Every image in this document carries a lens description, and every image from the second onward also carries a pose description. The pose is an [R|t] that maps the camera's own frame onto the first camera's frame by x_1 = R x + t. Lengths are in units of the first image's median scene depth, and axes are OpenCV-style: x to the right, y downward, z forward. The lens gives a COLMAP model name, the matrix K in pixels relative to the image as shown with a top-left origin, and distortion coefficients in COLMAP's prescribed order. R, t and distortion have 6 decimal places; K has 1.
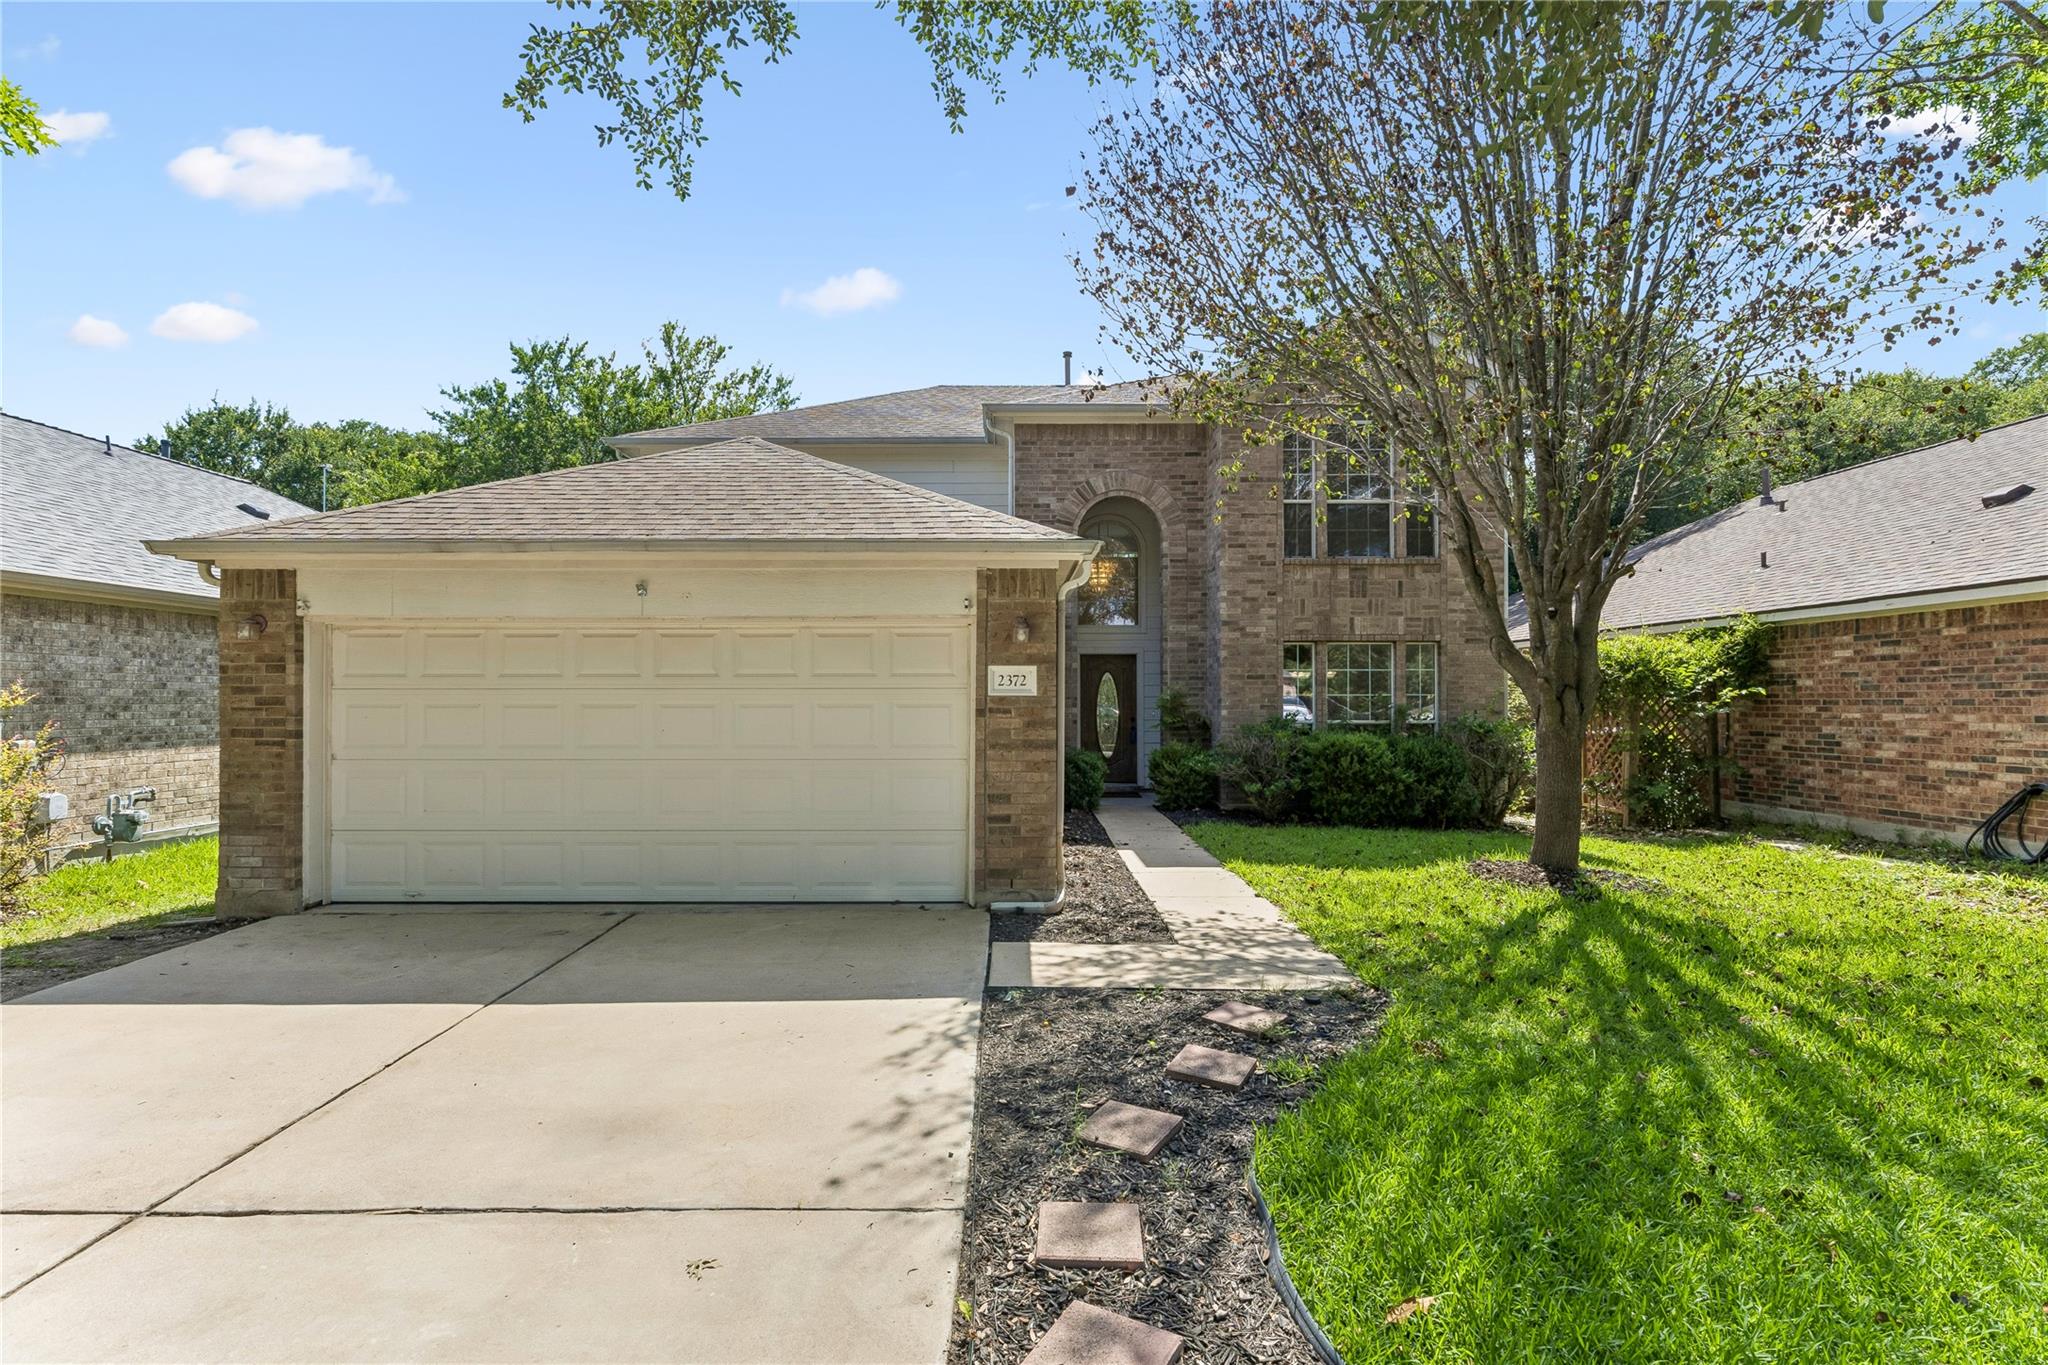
lens RADIAL K [[935.1, 0, 1023.8], [0, 935.1, 690.2], [0, 0, 1]] dist [0.001925, 0.000182]
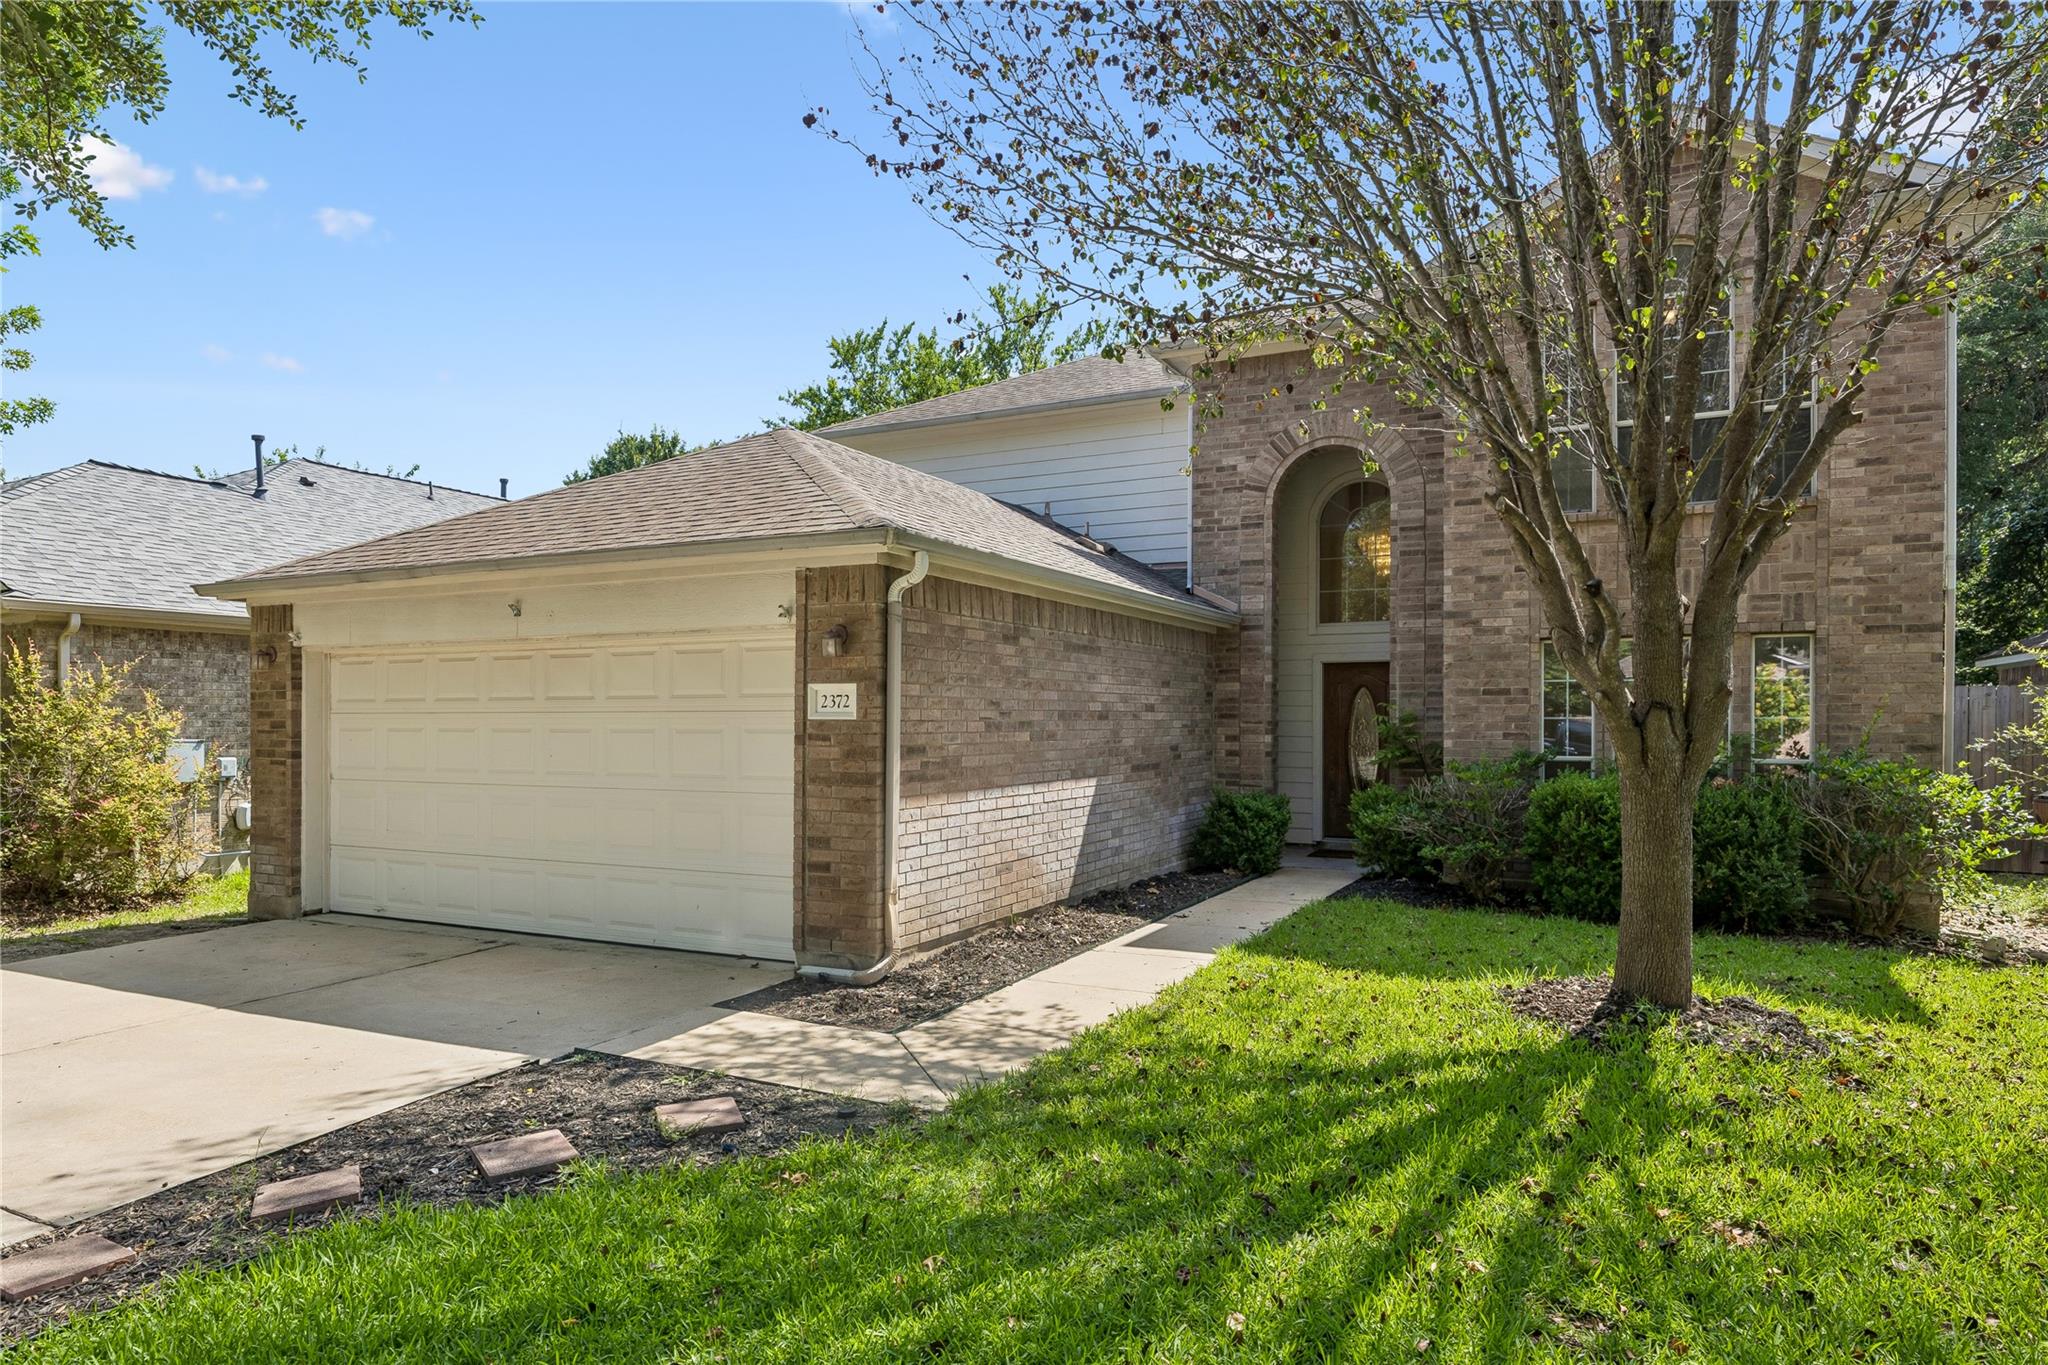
lens RADIAL K [[1188.6, 0, 1029.2], [0, 1188.6, 722.9], [0, 0, 1]] dist [0.000767, -0.000171]
pose [[0.899803, 0.001262, -0.436294, 0.605574], [0.002819, 0.999958, 0.008705, 0.000164], [0.436287, -0.009063, 0.899762, 0.126407]]
